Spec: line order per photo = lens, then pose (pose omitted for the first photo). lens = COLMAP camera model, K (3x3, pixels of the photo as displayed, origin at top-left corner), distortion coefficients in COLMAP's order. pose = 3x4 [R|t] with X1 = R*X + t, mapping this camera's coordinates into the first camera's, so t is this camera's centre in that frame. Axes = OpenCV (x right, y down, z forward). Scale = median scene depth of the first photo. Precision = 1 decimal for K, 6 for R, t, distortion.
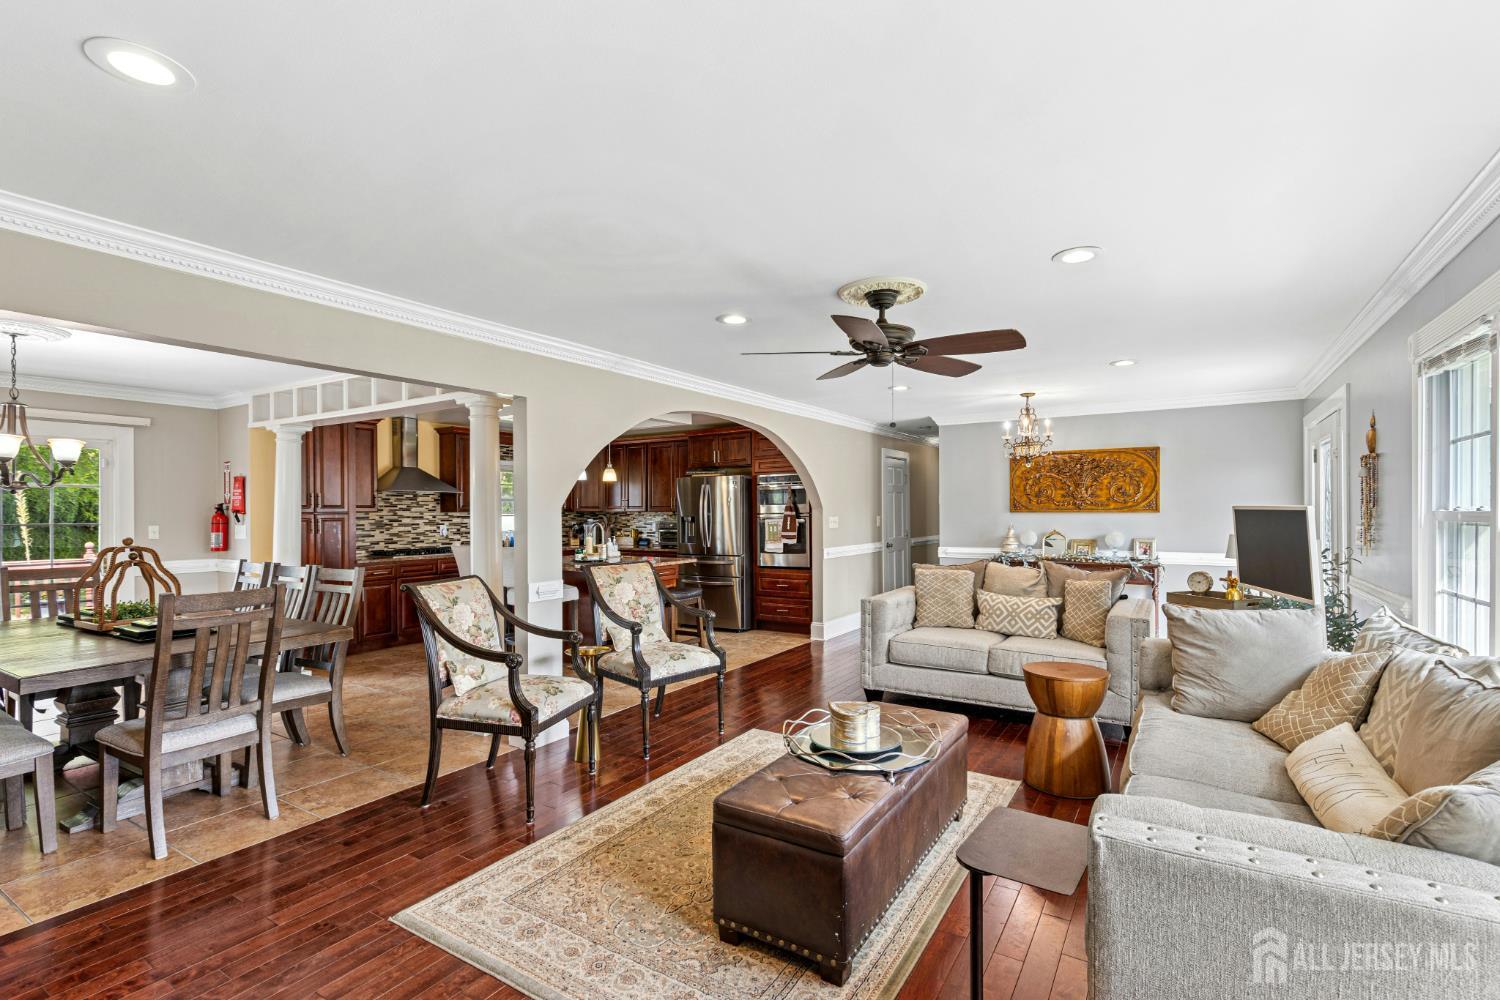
lens RADIAL K [[689.6, 0, 754.4], [0, 689.6, 510.7], [0, 0, 1]] dist [0.014216, 0.000128]
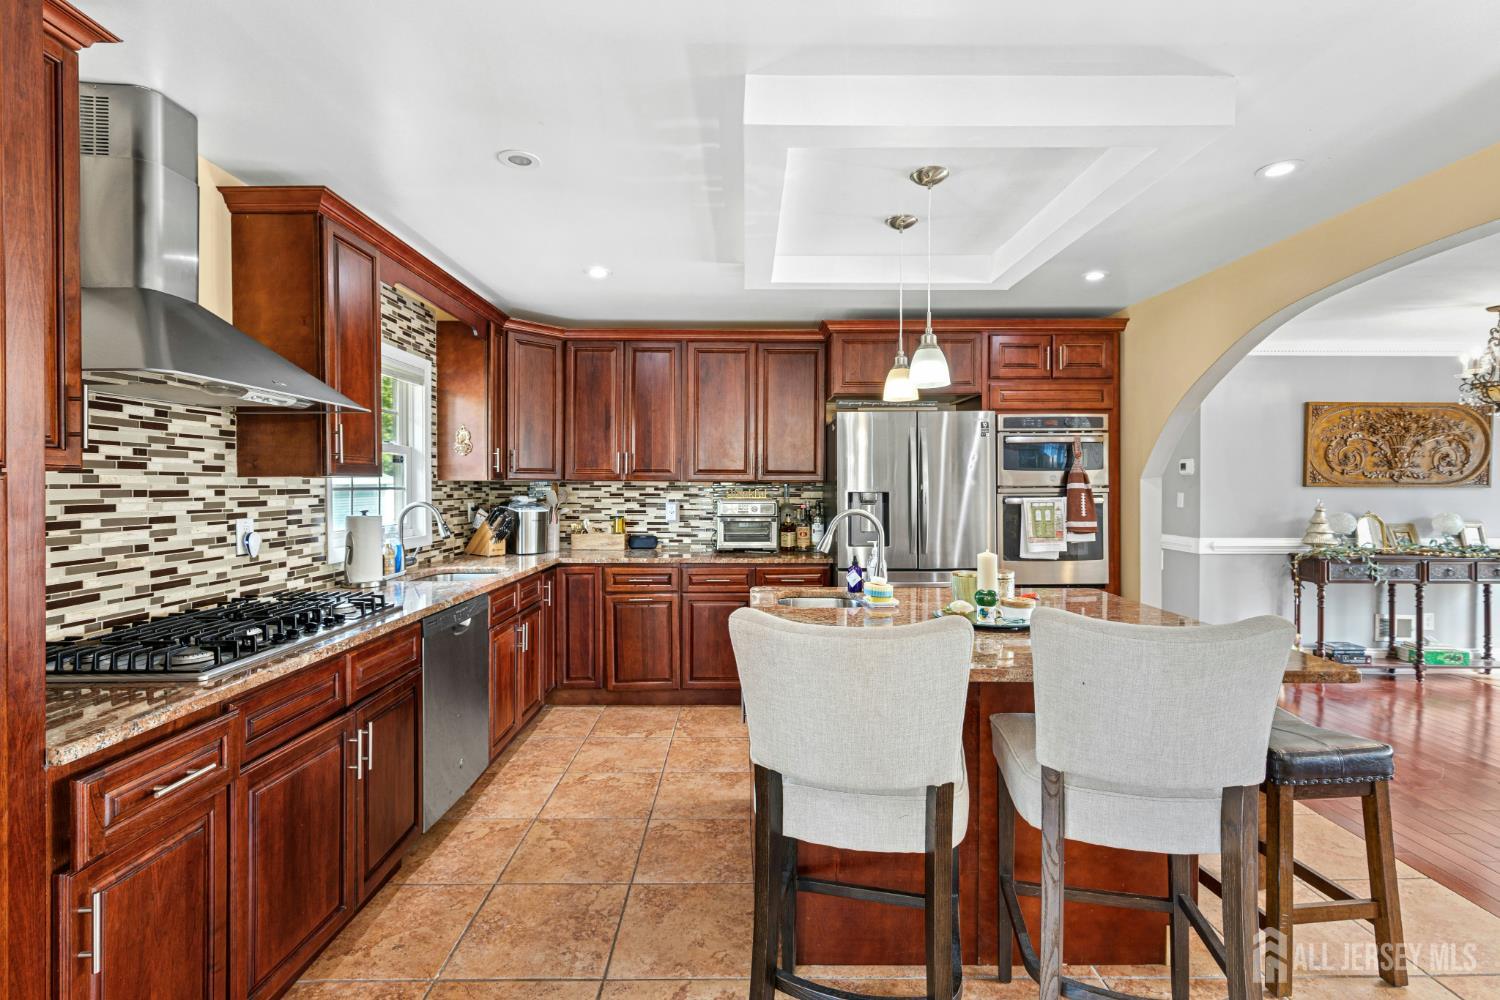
lens RADIAL K [[698.7, 0, 750.5], [0, 698.7, 487.8], [0, 0, 1]] dist [0.004609, 0.000485]
pose [[0.839982, 0.004359, 0.542596, -0.539659], [-0.007448, 0.999966, 0.003498, 0.005691], [-0.542563, -0.006979, 0.839986, 0.785274]]
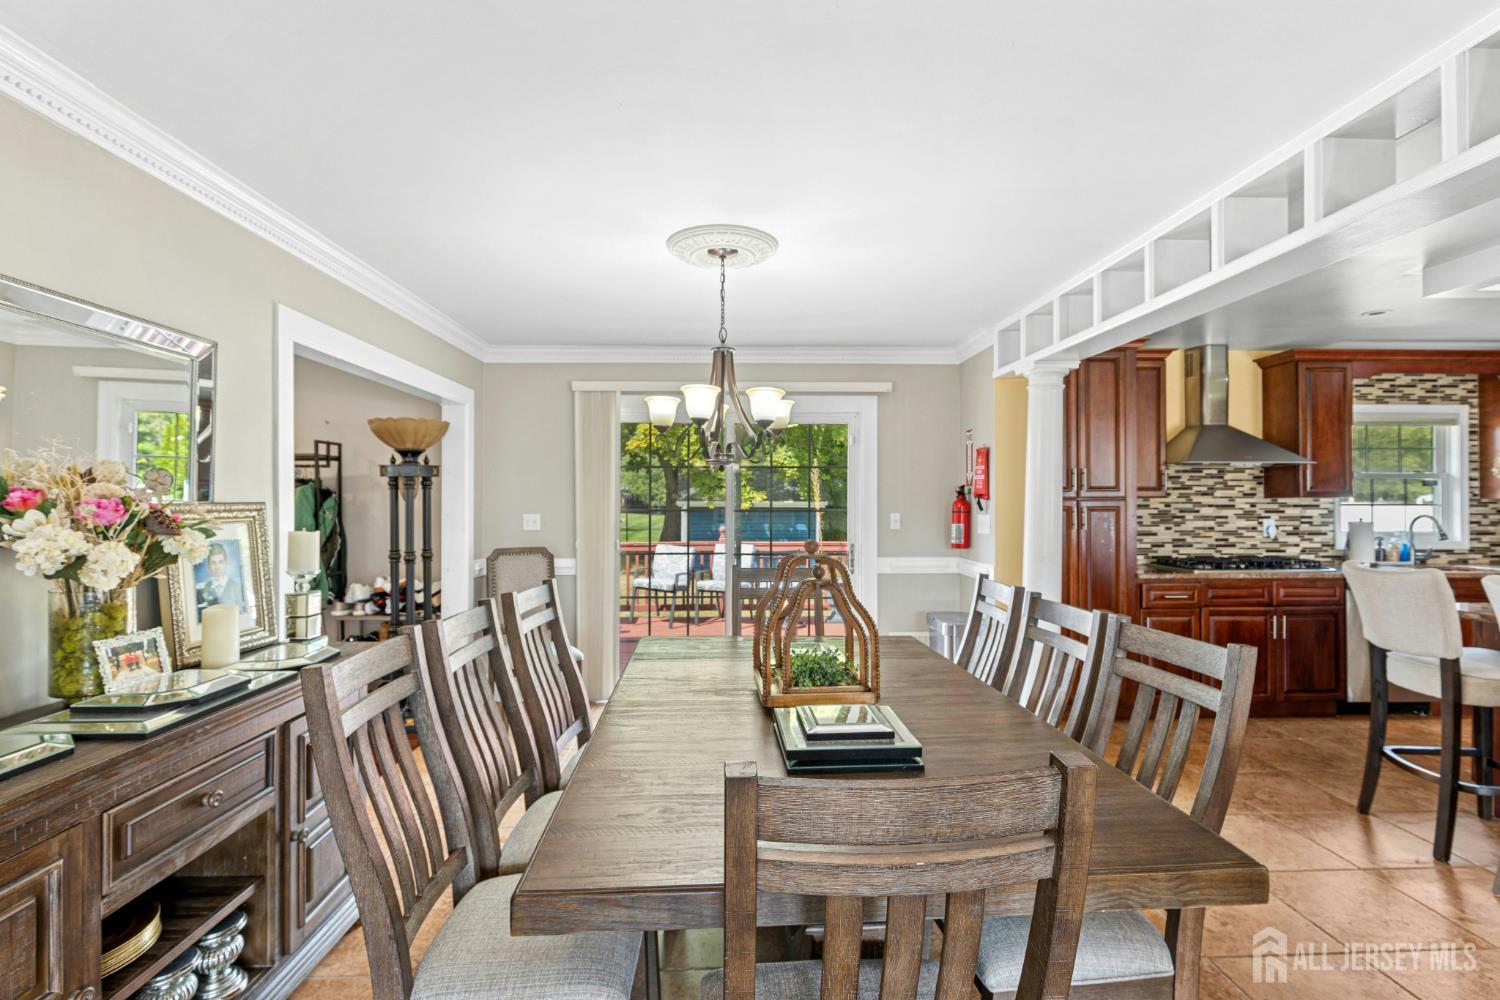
lens RADIAL K [[698.7, 0, 742.2], [0, 698.7, 500.1], [0, 0, 1]] dist [-0.001630, -0.000541]
pose [[0.557884, 0.004173, -0.829908, -0.253570], [-0.000368, 0.999989, 0.004780, 0.001776], [0.829919, -0.002361, 0.557879, 0.354199]]
